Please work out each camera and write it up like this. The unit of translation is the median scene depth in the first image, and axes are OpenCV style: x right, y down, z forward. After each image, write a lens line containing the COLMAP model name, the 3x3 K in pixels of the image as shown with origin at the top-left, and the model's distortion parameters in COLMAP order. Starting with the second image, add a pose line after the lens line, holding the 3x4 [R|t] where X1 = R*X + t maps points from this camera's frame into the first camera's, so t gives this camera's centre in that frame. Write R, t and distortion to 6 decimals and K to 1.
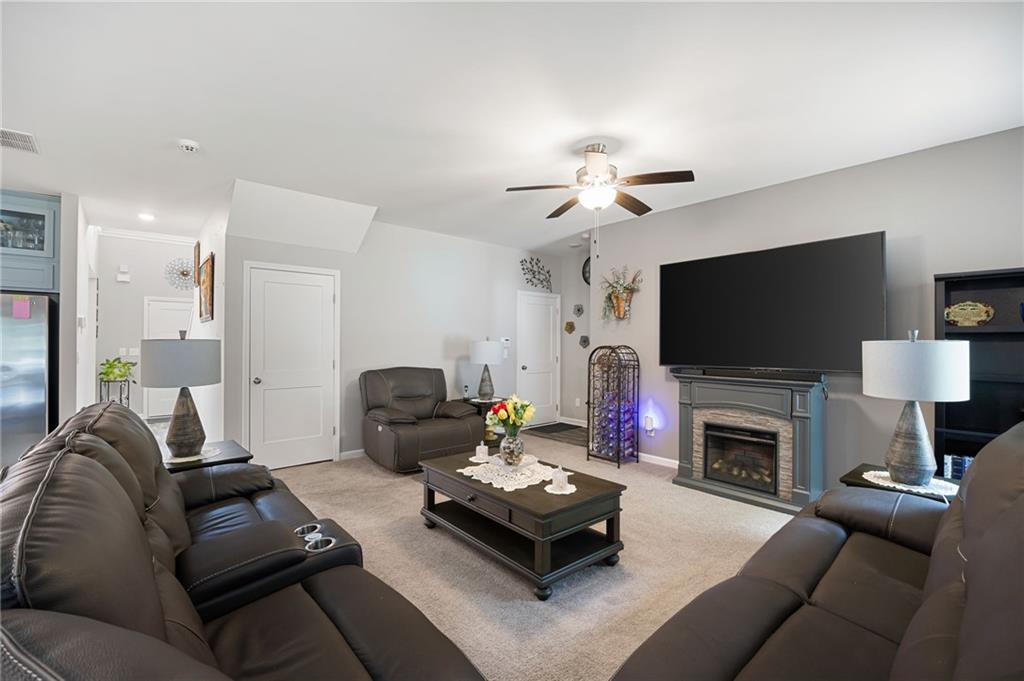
lens RADIAL K [[432.0, 0, 514.3], [0, 432.0, 341.0], [0, 0, 1]] dist [-0.001822, 0.001051]
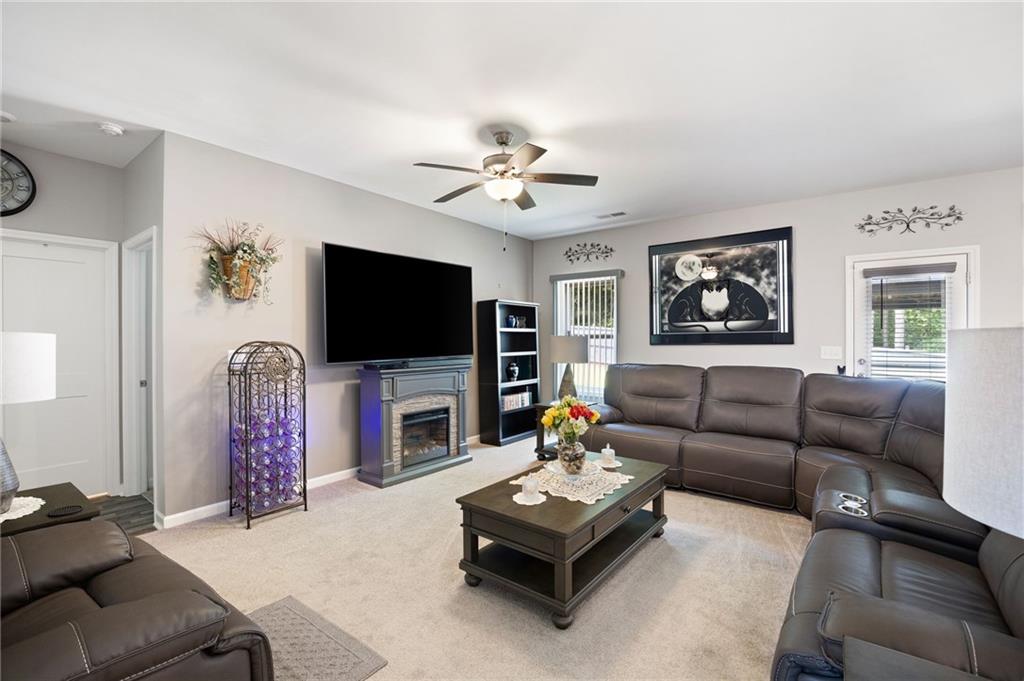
lens RADIAL K [[459.7, 0, 498.9], [0, 459.7, 337.1], [0, 0, 1]] dist [-0.011667, -0.000507]
pose [[-0.182831, -0.002849, 0.983140, -0.644866], [-0.003345, 0.999992, 0.002276, 0.000875], [-0.983139, -0.002872, -0.182839, 0.933148]]
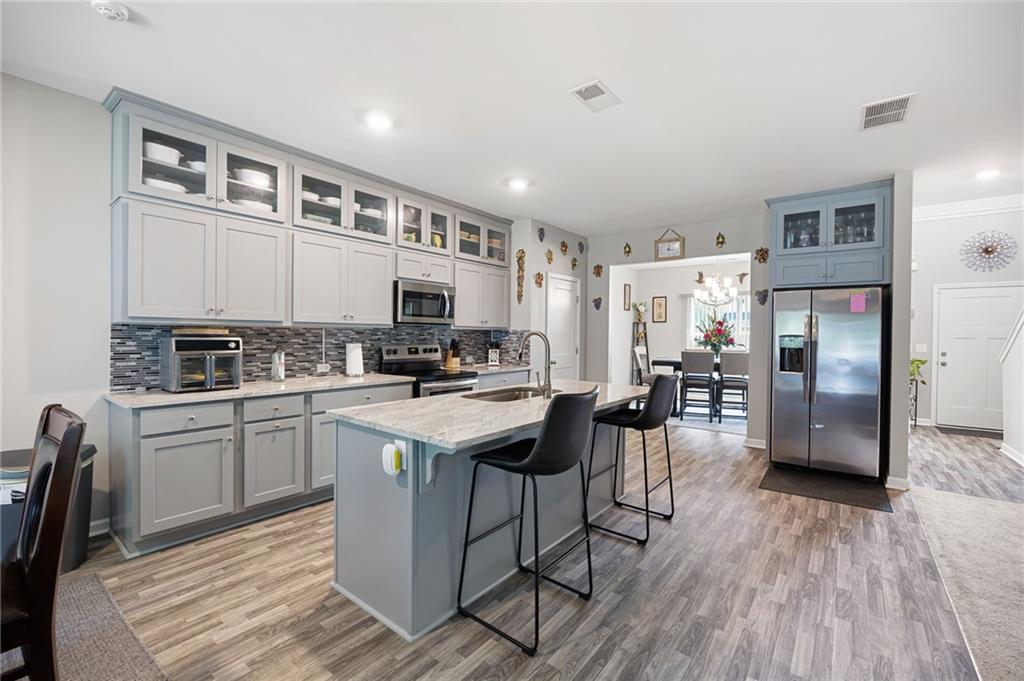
lens RADIAL K [[432.0, 0, 512.9], [0, 432.0, 343.0], [0, 0, 1]] dist [-0.001822, 0.001051]
pose [[0.165486, 0.020577, -0.985997, -0.296487], [-0.005745, 0.999785, 0.019900, 0.002878], [0.986195, 0.002372, 0.165569, 0.051147]]
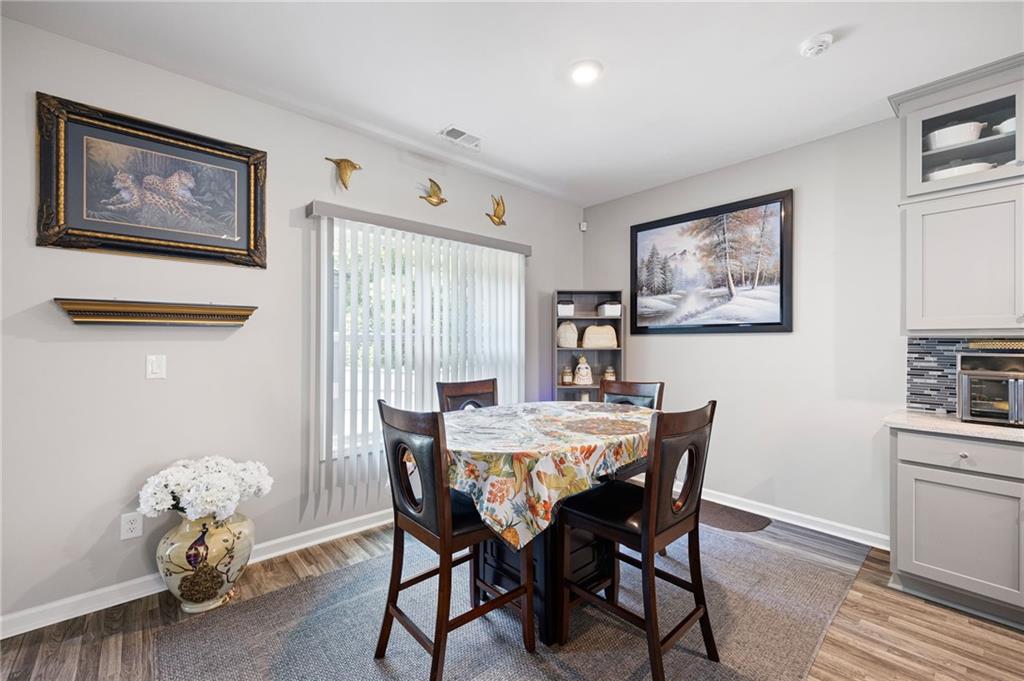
lens RADIAL K [[432.0, 0, 520.9], [0, 432.0, 340.1], [0, 0, 1]] dist [-0.001822, 0.001051]
pose [[-0.999932, -0.007187, 0.009130, -0.490394], [-0.007289, 0.999911, -0.011163, 0.004891], [-0.009049, -0.011228, -0.999896, 0.196450]]
